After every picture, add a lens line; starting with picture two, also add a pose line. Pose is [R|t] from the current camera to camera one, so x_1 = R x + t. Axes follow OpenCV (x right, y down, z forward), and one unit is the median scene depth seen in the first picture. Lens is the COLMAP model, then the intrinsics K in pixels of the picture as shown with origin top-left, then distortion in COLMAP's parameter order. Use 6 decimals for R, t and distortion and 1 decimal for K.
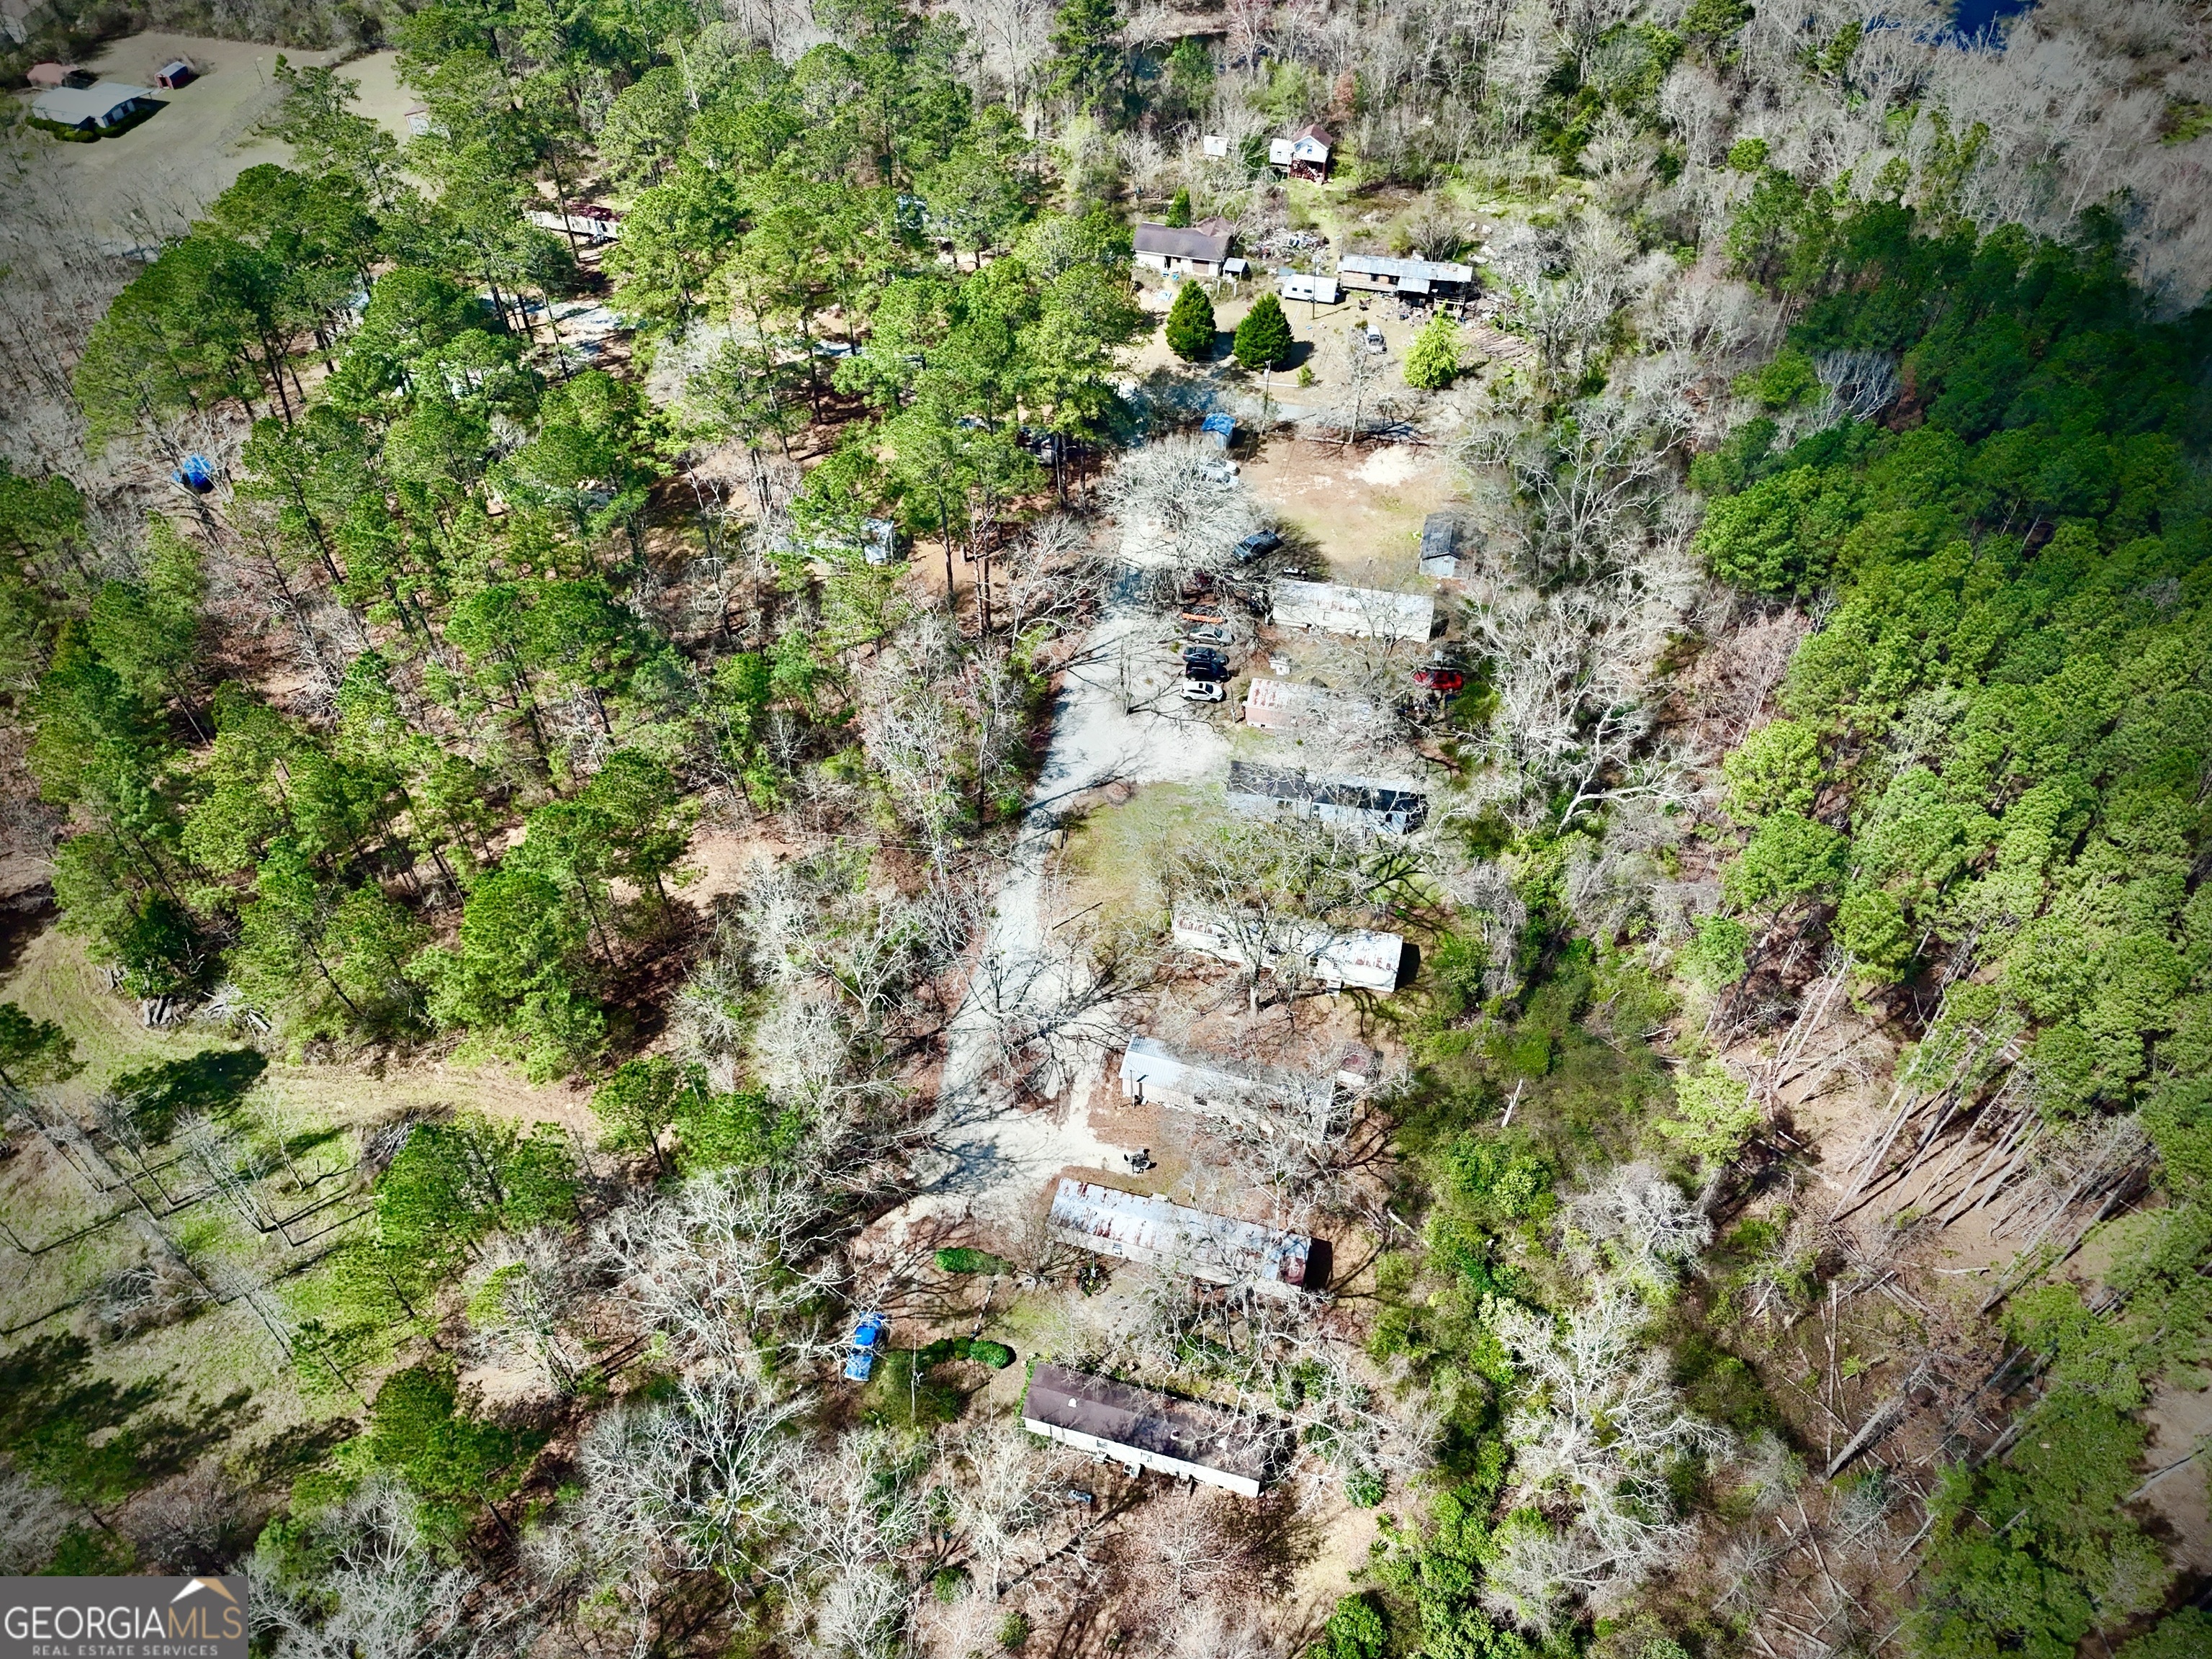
lens RADIAL K [[1637.4, 0, 1104.4], [0, 1637.4, 836.5], [0, 0, 1]] dist [0.049672, -0.022196]
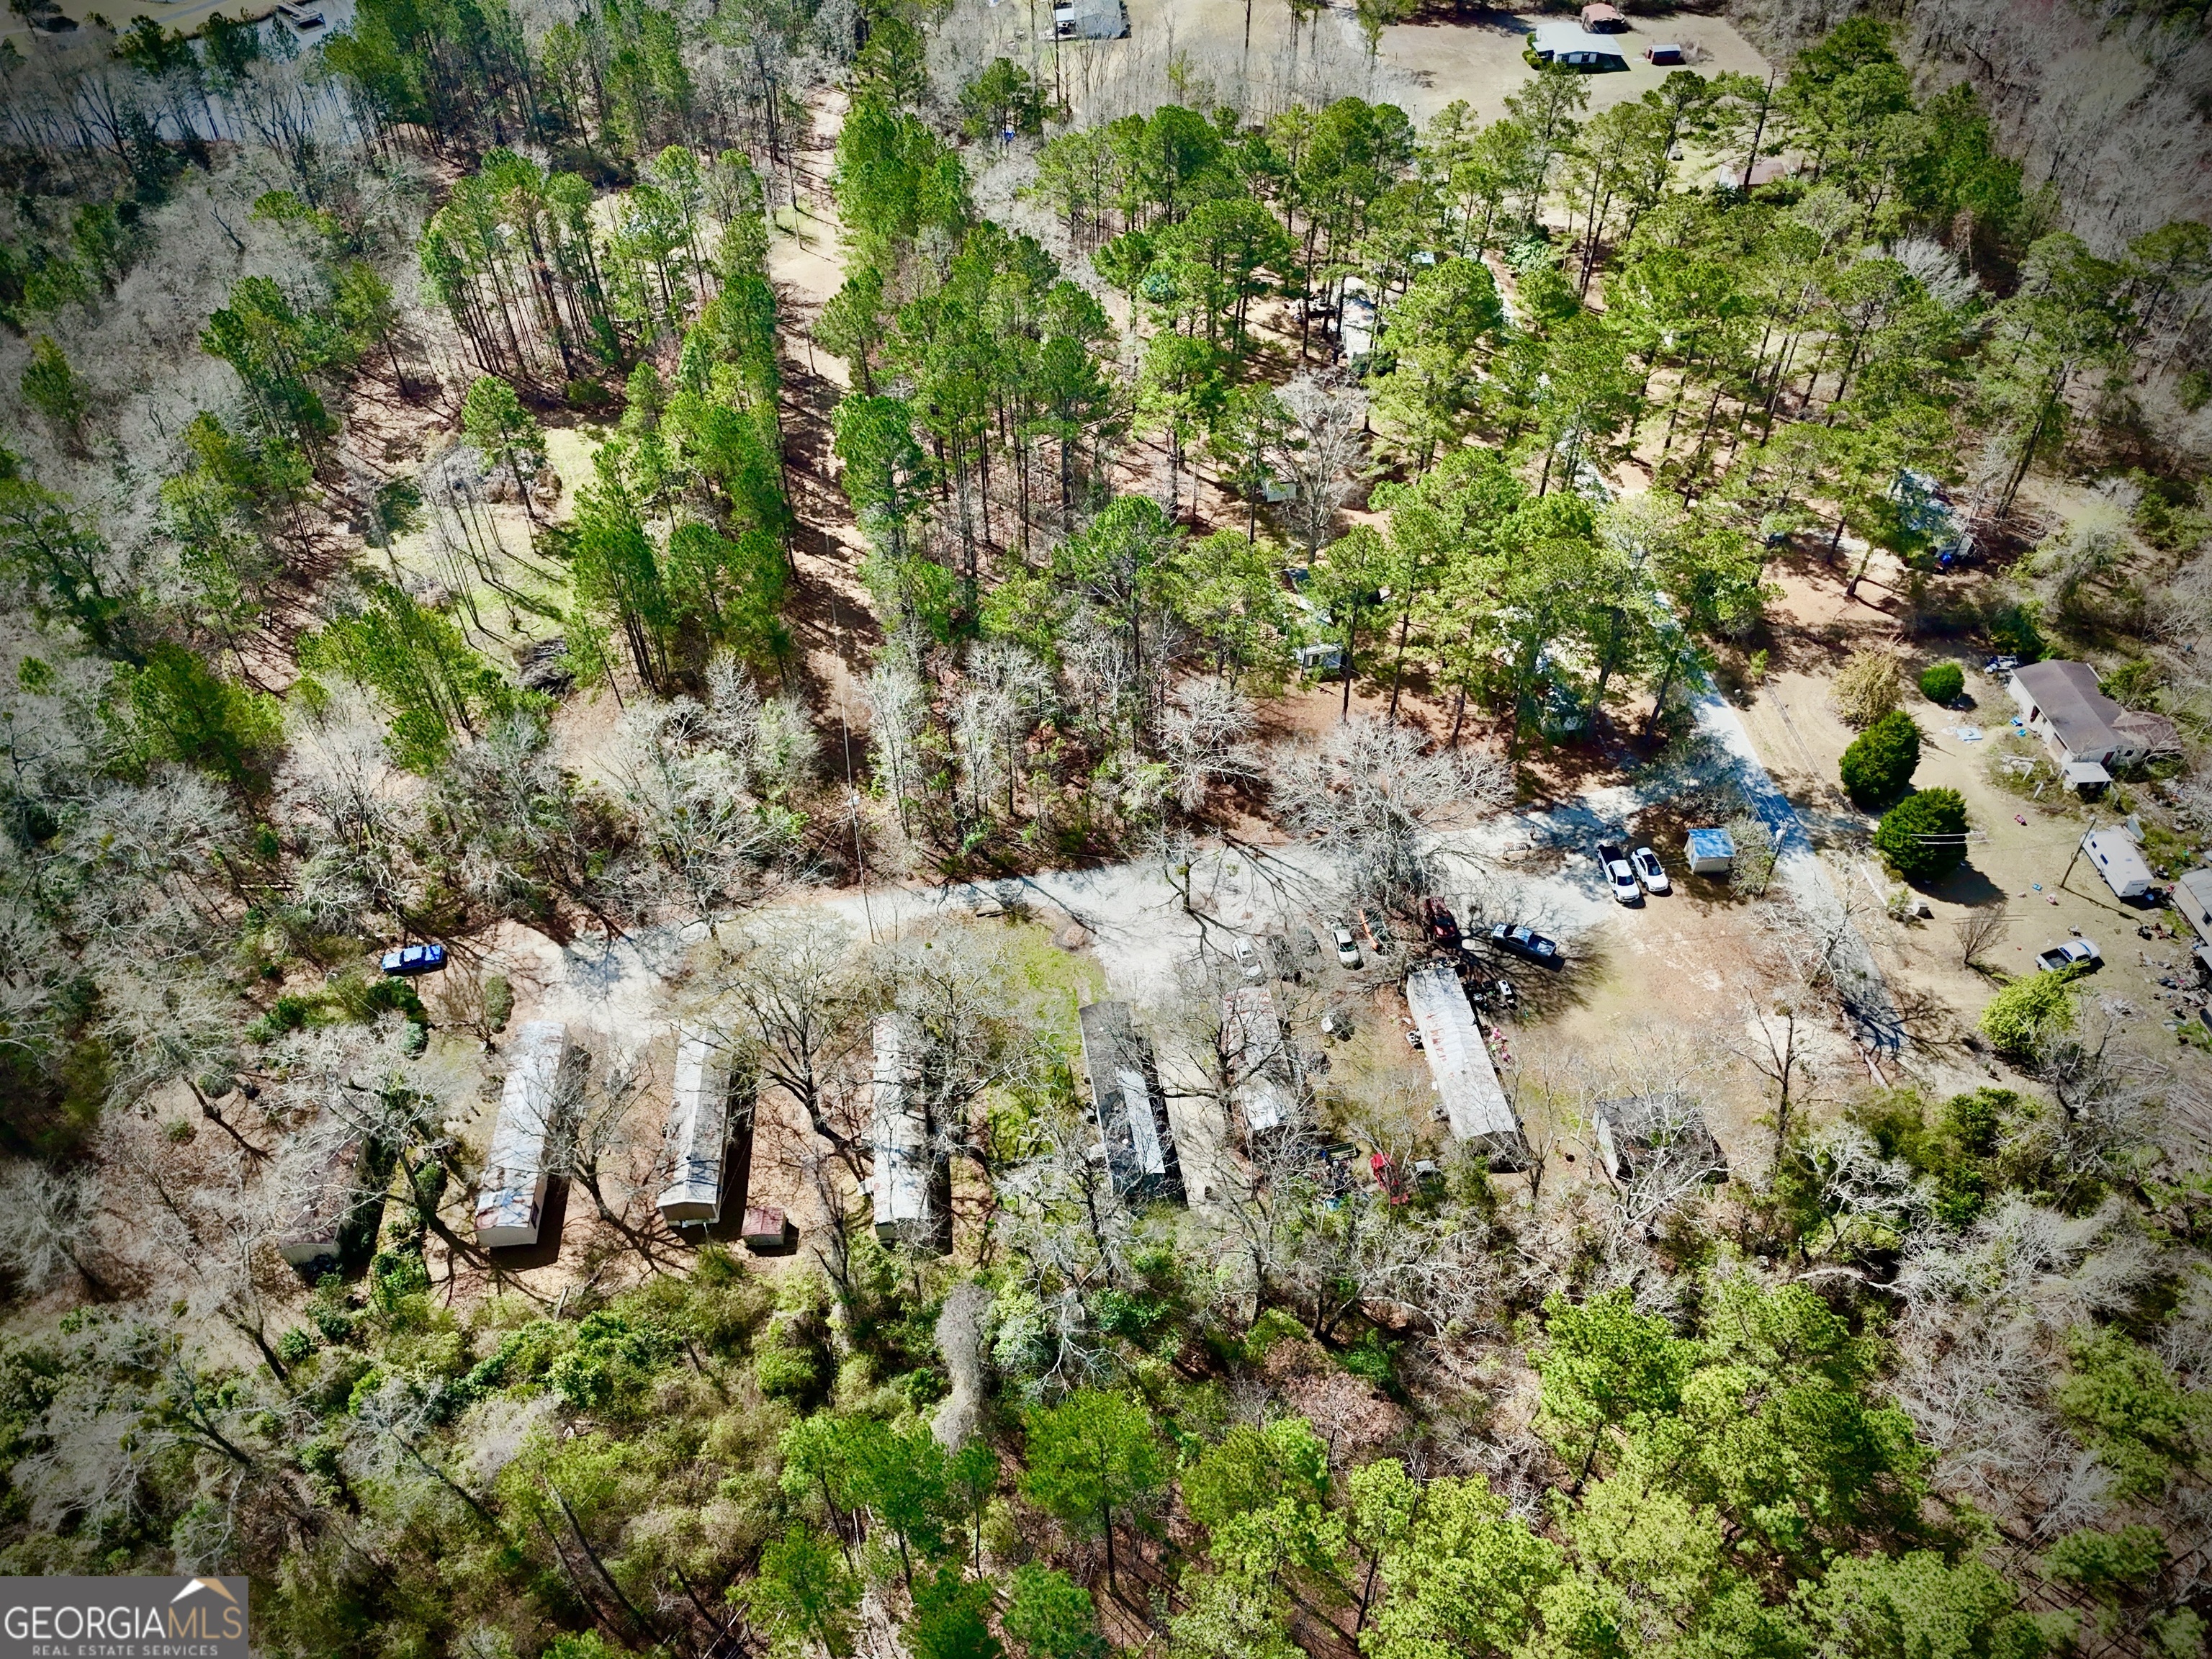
lens RADIAL K [[1637.4, 0, 1121.1], [0, 1637.4, 830.6], [0, 0, 1]] dist [0.049672, -0.022196]
pose [[0.343238, 0.676993, -0.651051, 0.592643], [-0.682378, 0.656047, 0.322434, -0.391639], [0.645406, 0.333591, 0.687145, 0.358259]]
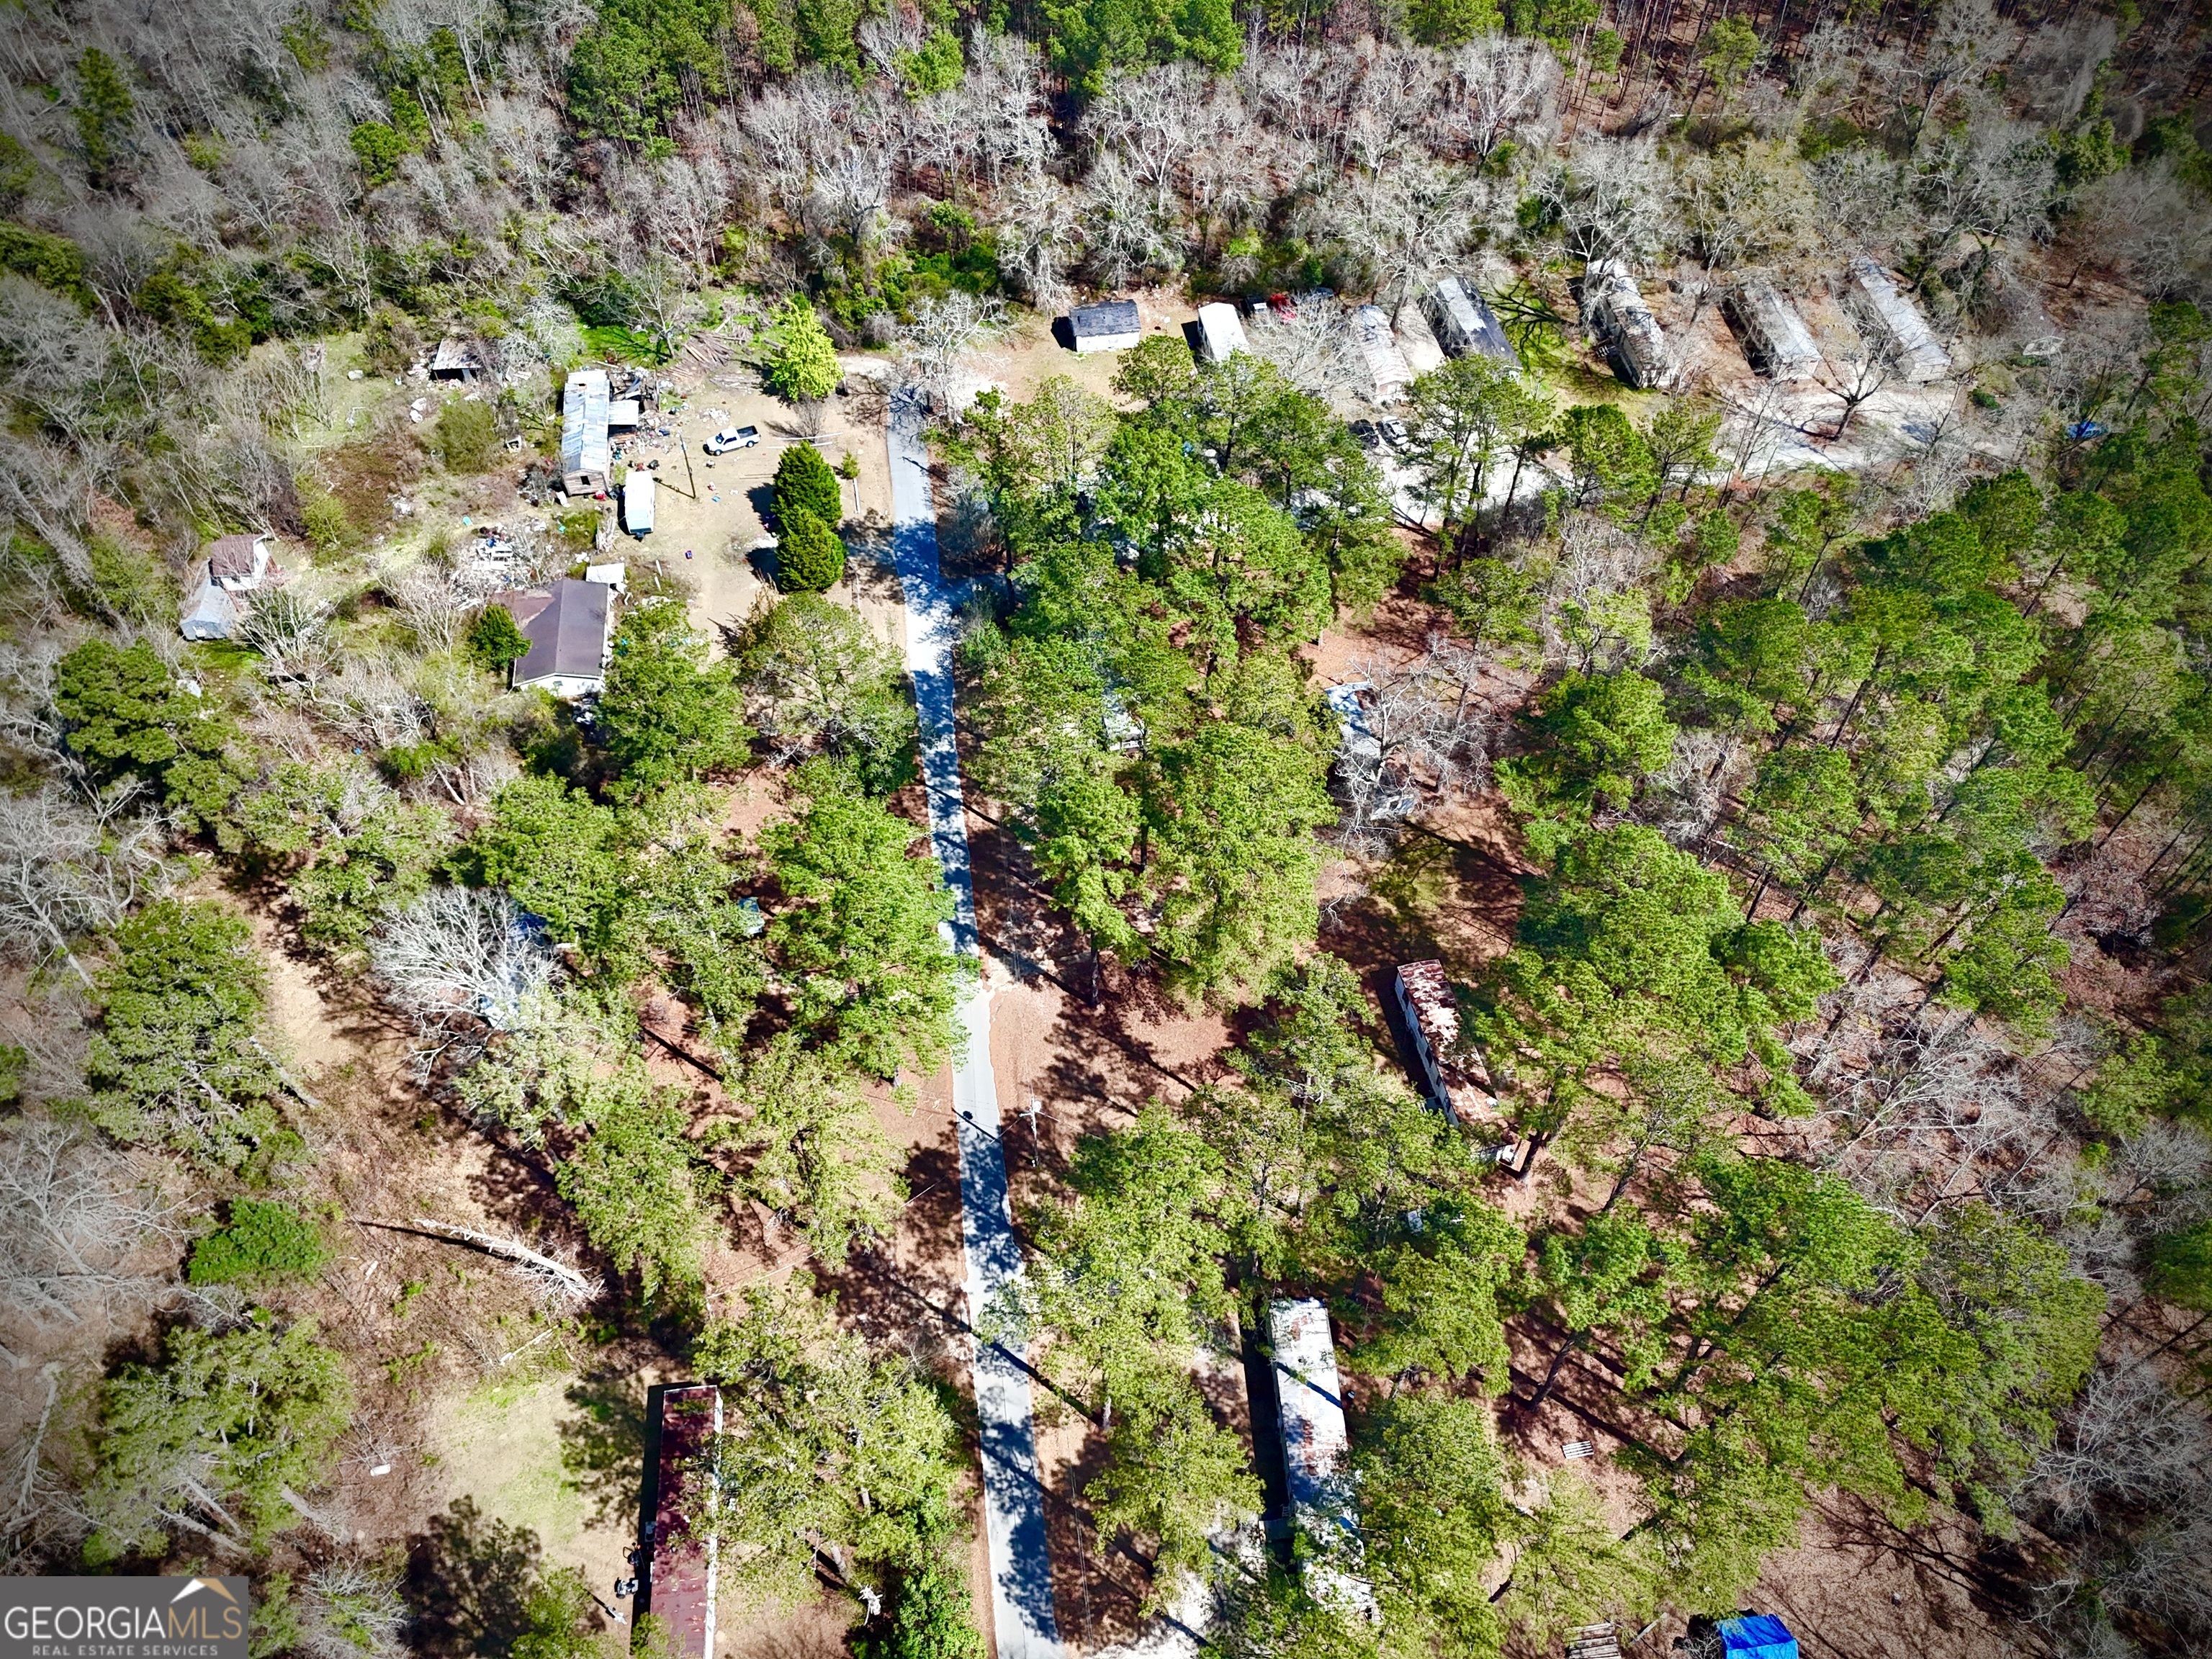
lens RADIAL K [[1637.4, 0, 1102.5], [0, 1637.4, 827.6], [0, 0, 1]] dist [0.049672, -0.022196]
pose [[-0.372806, -0.725625, 0.578346, -0.719237], [0.680484, 0.209938, 0.702046, -0.971475], [-0.630839, 0.655282, 0.415510, 0.900404]]
